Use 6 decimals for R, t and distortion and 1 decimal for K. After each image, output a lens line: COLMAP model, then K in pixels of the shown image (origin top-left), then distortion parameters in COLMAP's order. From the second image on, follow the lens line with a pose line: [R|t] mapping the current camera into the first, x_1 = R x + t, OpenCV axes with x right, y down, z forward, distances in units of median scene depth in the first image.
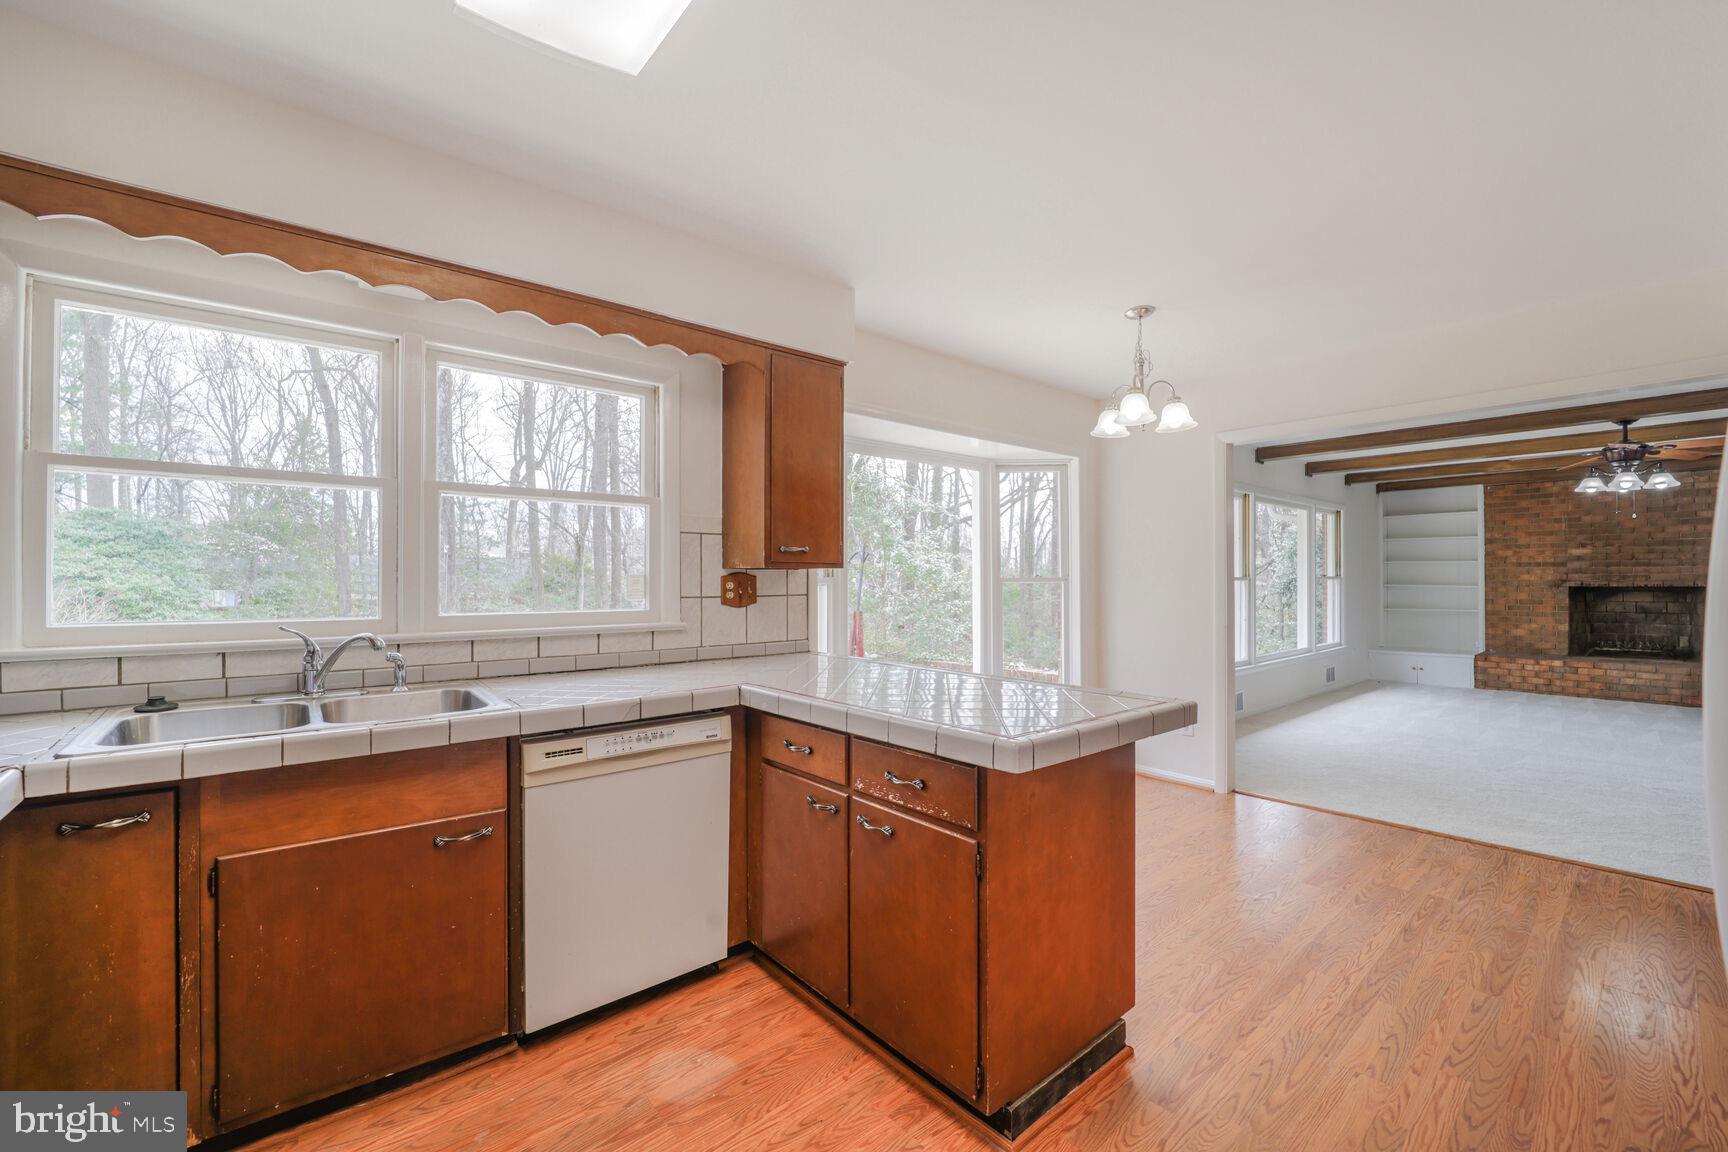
lens RADIAL K [[703.5, 0, 864.0], [0, 703.5, 576.0], [0, 0, 1]] dist [-0.016466, -0.000045]
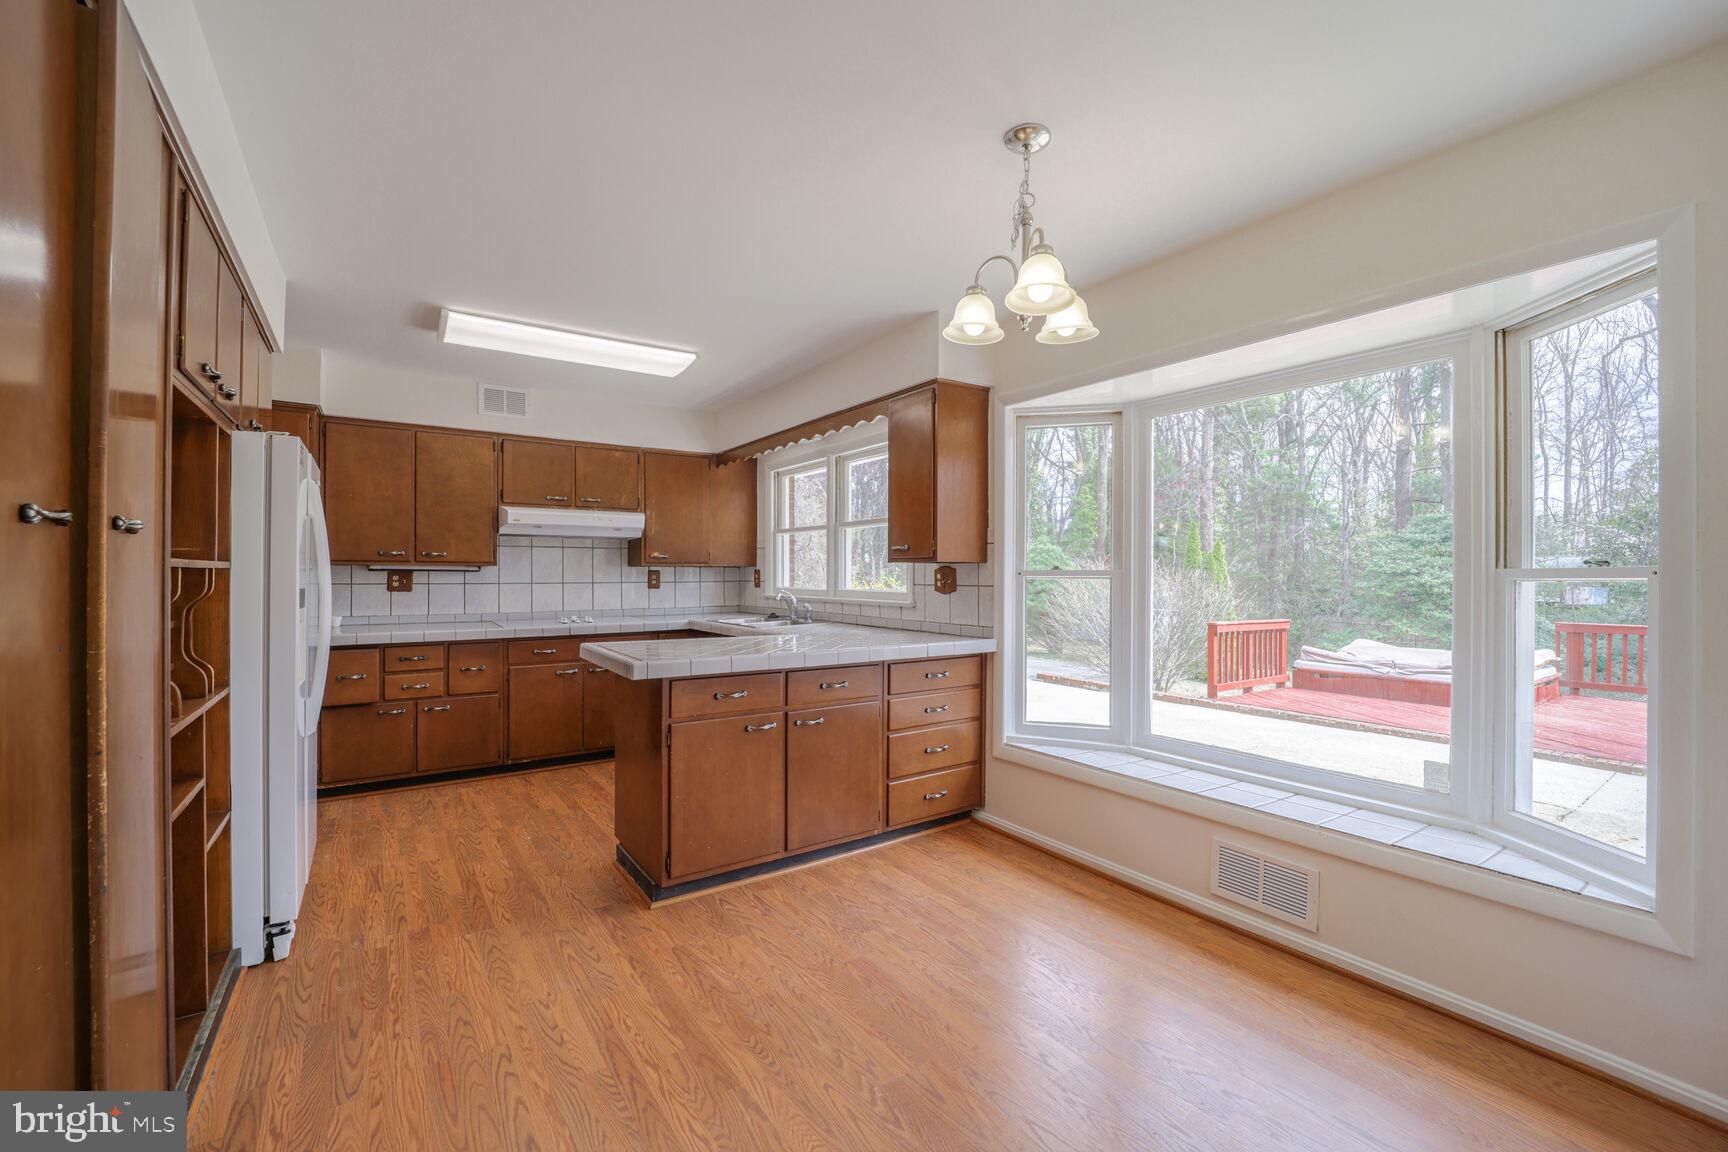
lens RADIAL K [[703.5, 0, 864.0], [0, 703.5, 576.0], [0, 0, 1]] dist [-0.016466, -0.000045]
pose [[-0.088359, 0.002762, -0.996085, 1.101274], [0.001524, 0.999995, 0.002638, 0.009168], [0.996088, -0.001285, -0.088362, 0.981322]]
